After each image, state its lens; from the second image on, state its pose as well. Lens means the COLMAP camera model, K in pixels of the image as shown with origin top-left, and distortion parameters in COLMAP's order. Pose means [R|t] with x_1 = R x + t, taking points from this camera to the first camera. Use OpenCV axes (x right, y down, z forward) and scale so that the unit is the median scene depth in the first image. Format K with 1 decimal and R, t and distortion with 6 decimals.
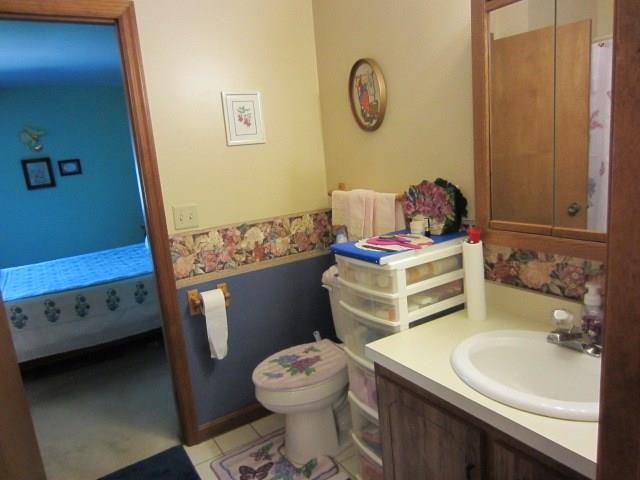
lens RADIAL K [[452.8, 0, 316.8], [0, 452.8, 239.5], [0, 0, 1]] dist [0.001766, -0.014067]
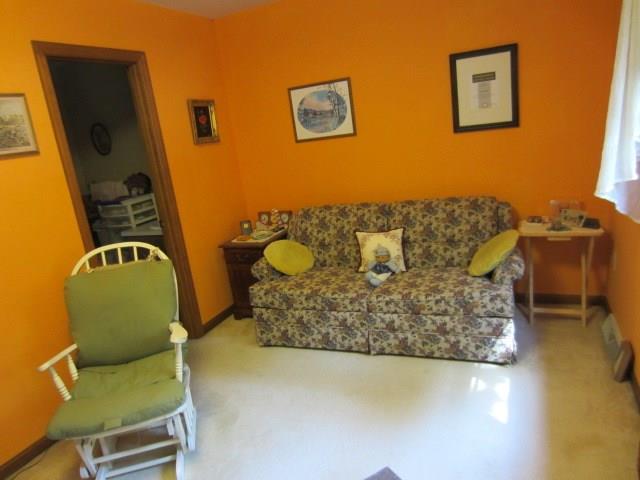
lens RADIAL K [[452.8, 0, 318.7], [0, 452.8, 240.8], [0, 0, 1]] dist [0.001766, -0.014067]
pose [[0.832909, -0.156942, 0.530690, -0.344221], [0.159935, 0.986290, 0.040663, 0.339223], [-0.529796, 0.051007, 0.846590, -1.896893]]
